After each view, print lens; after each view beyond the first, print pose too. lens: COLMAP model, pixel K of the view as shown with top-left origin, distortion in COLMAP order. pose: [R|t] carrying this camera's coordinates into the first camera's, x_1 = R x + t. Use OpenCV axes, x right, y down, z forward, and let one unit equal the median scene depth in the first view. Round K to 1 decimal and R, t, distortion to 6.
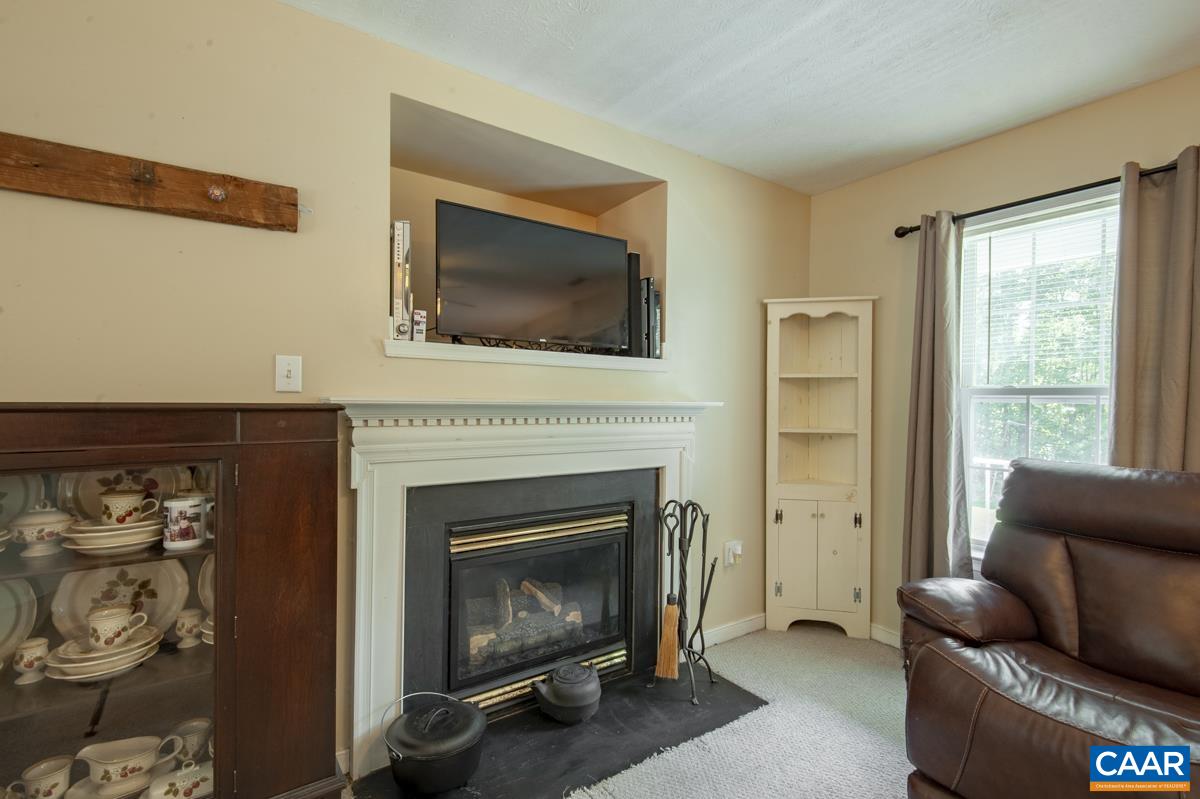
lens RADIAL K [[538.8, 0, 592.0], [0, 538.8, 403.9], [0, 0, 1]] dist [0.011610, -0.008838]
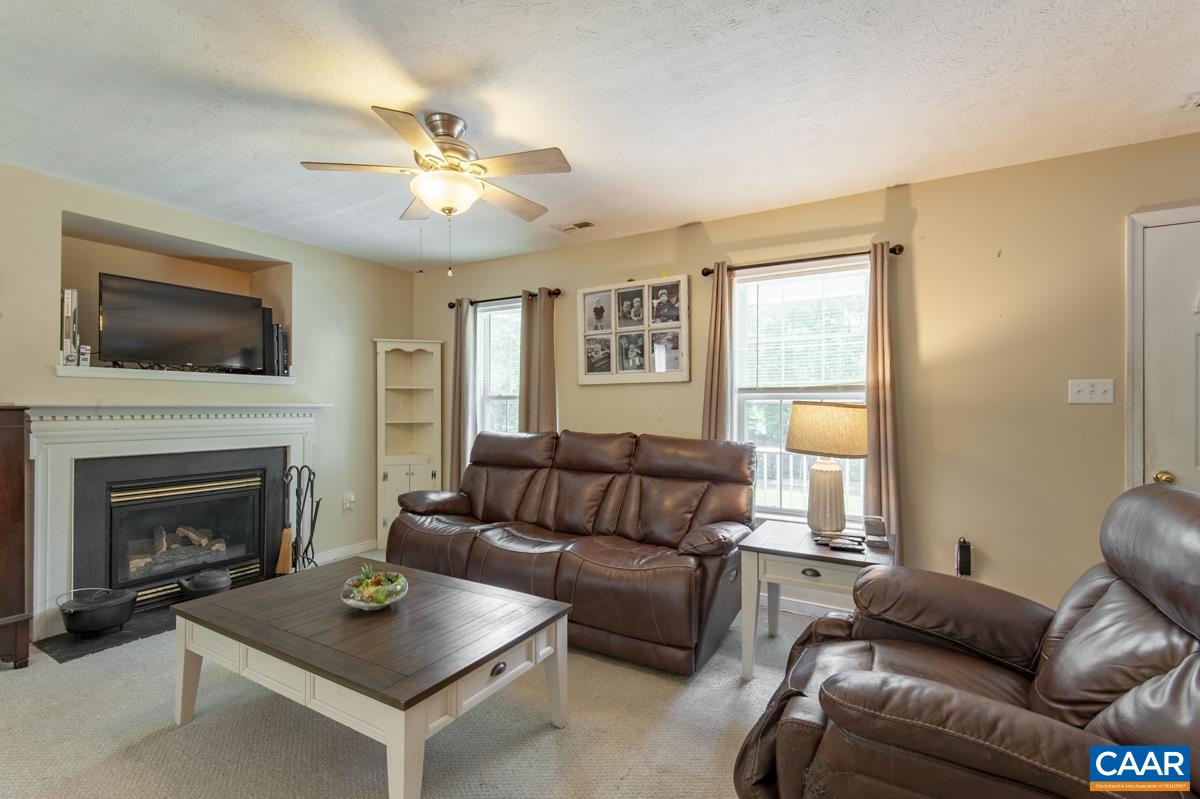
lens RADIAL K [[538.8, 0, 595.0], [0, 538.8, 402.3], [0, 0, 1]] dist [0.011610, -0.008838]
pose [[0.902437, -0.006199, 0.430777, 0.275792], [0.011140, 0.999898, -0.008949, 0.015469], [-0.430678, 0.012875, 0.902414, -0.853930]]
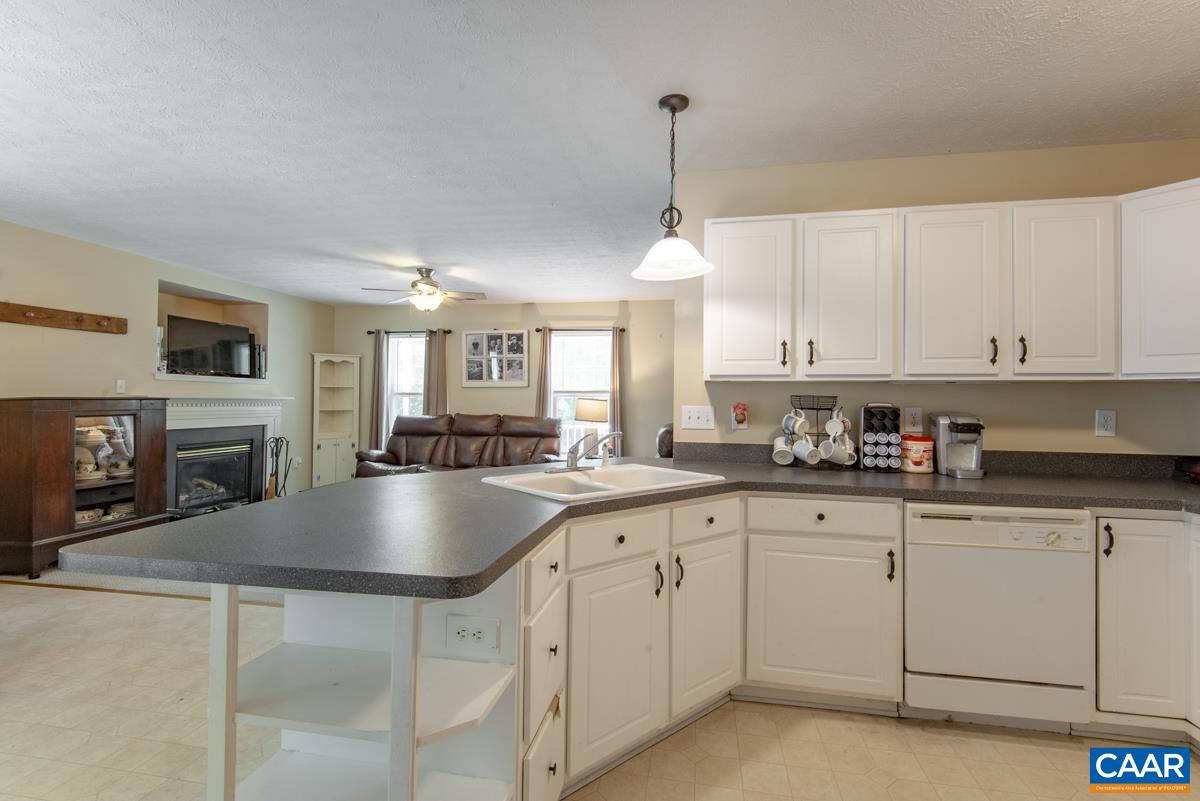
lens RADIAL K [[538.8, 0, 601.9], [0, 538.8, 389.4], [0, 0, 1]] dist [0.011610, -0.008838]
pose [[0.695778, 0.009593, 0.718193, -0.588957], [0.006036, 0.999797, -0.019202, 0.017384], [-0.718232, 0.017696, 0.695579, -1.842086]]
